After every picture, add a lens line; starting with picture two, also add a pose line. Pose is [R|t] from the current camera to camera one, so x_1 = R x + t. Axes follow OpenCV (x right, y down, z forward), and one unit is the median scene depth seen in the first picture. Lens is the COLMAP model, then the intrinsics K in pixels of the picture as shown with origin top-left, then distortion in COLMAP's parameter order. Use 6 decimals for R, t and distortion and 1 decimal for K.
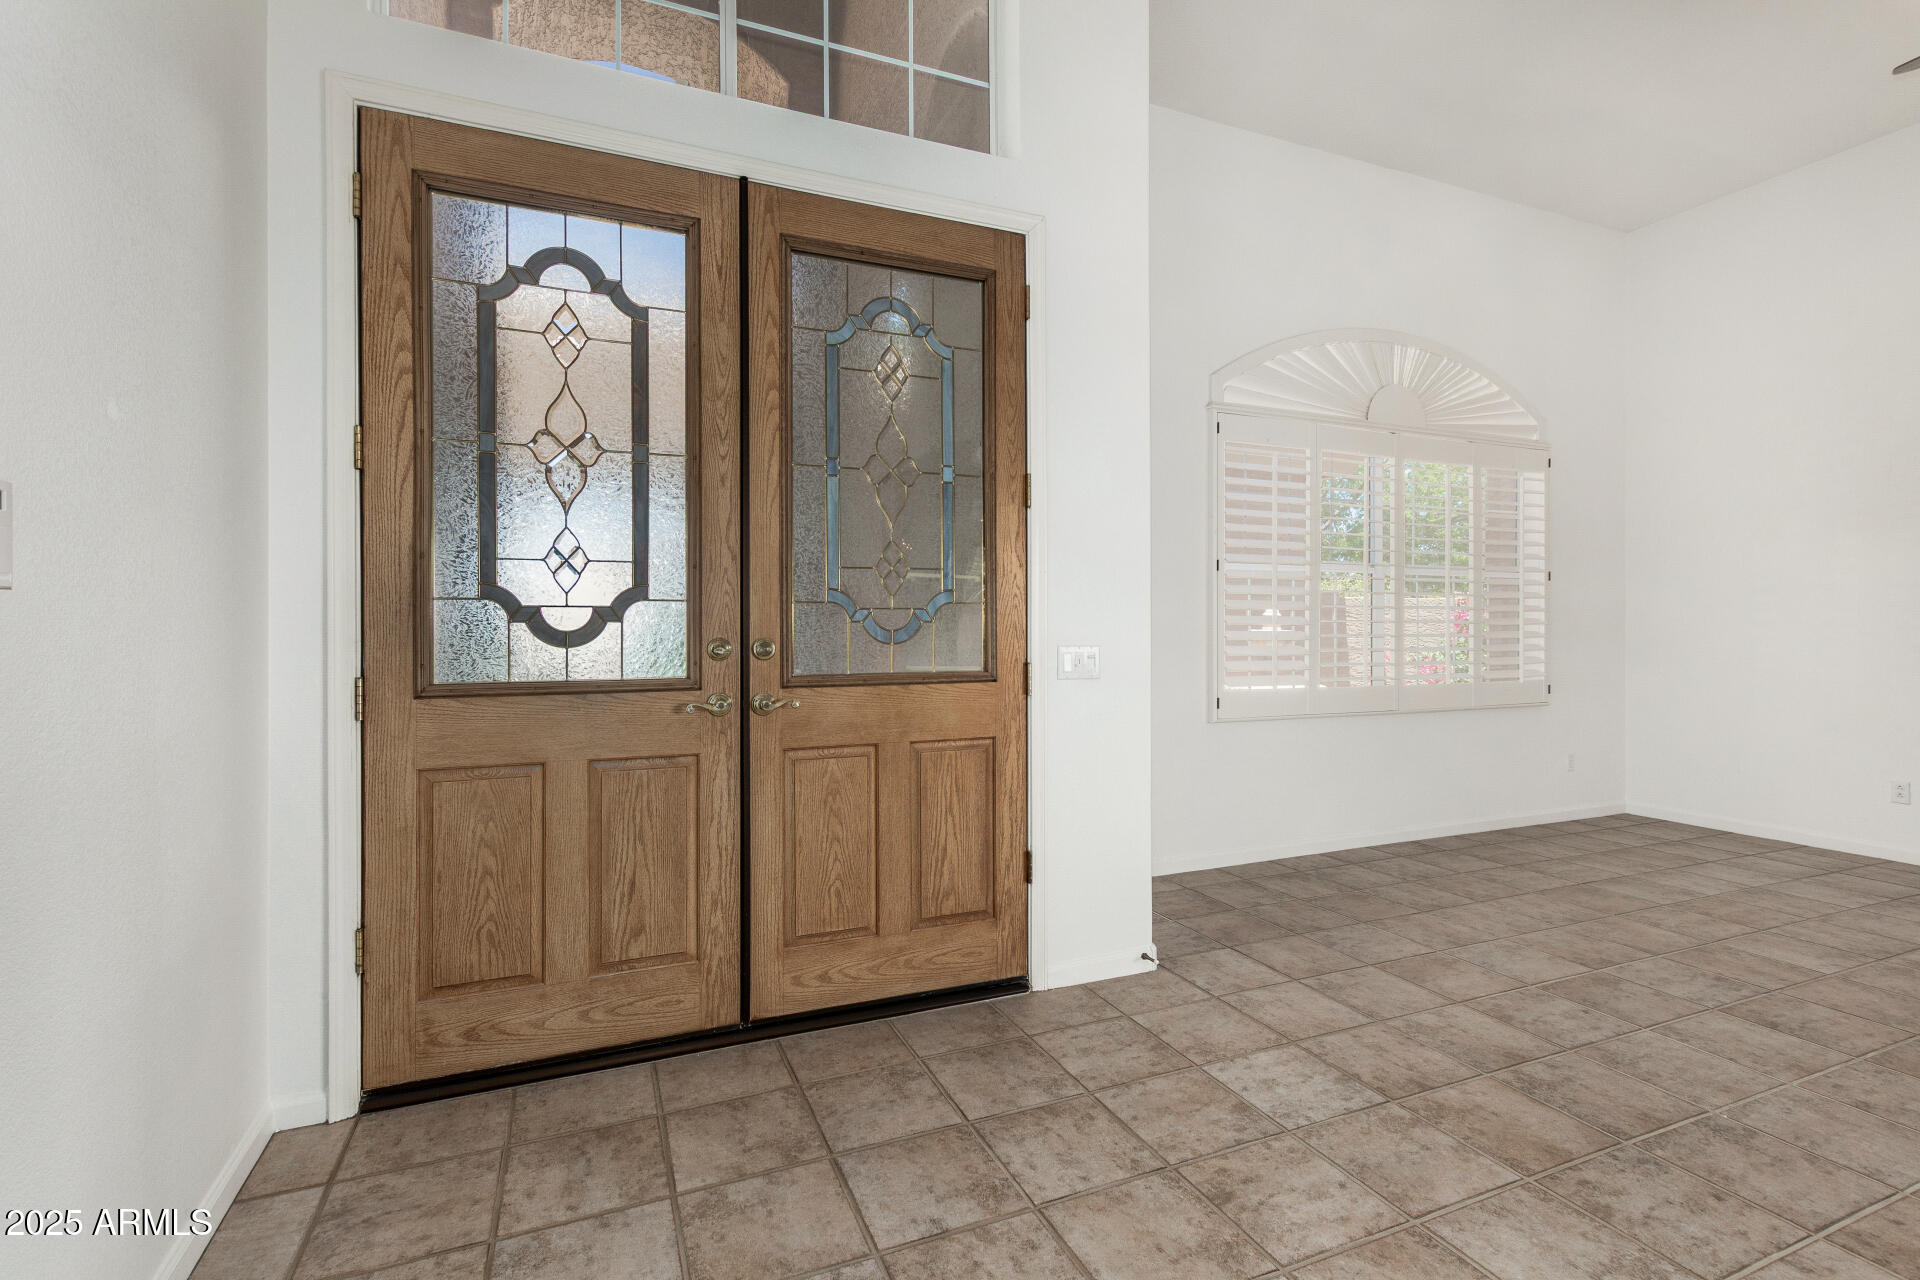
lens RADIAL K [[881.3, 0, 966.7], [0, 881.3, 627.0], [0, 0, 1]] dist [0.005282, -0.001385]
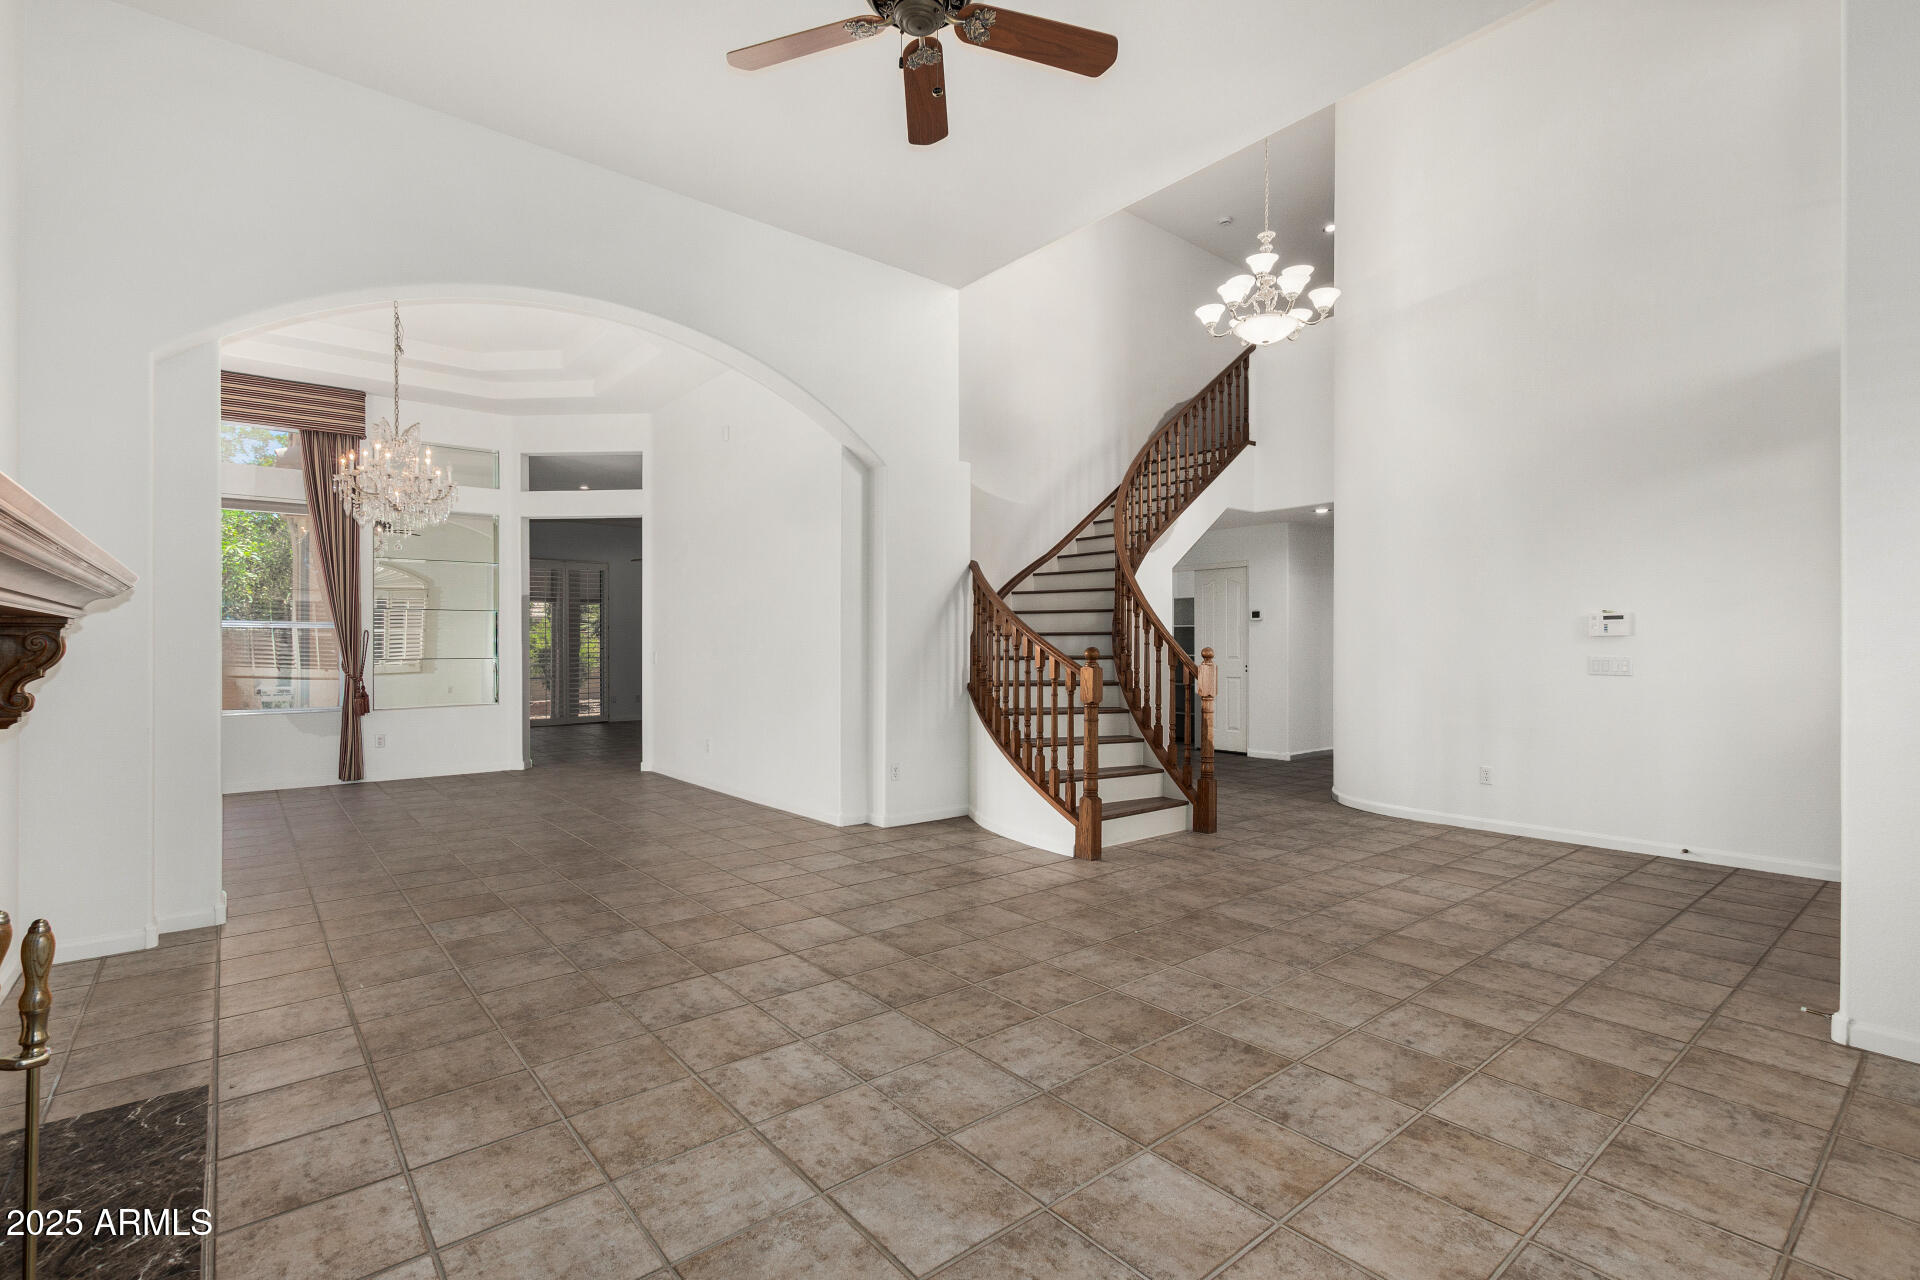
lens RADIAL K [[881.3, 0, 961.5], [0, 881.3, 647.1], [0, 0, 1]] dist [0.005282, -0.001385]
pose [[-0.958220, 0.001123, -0.286030, 1.559885], [-0.000432, 0.999985, 0.005375, -0.003851], [0.286032, 0.005274, -0.958206, 1.924515]]
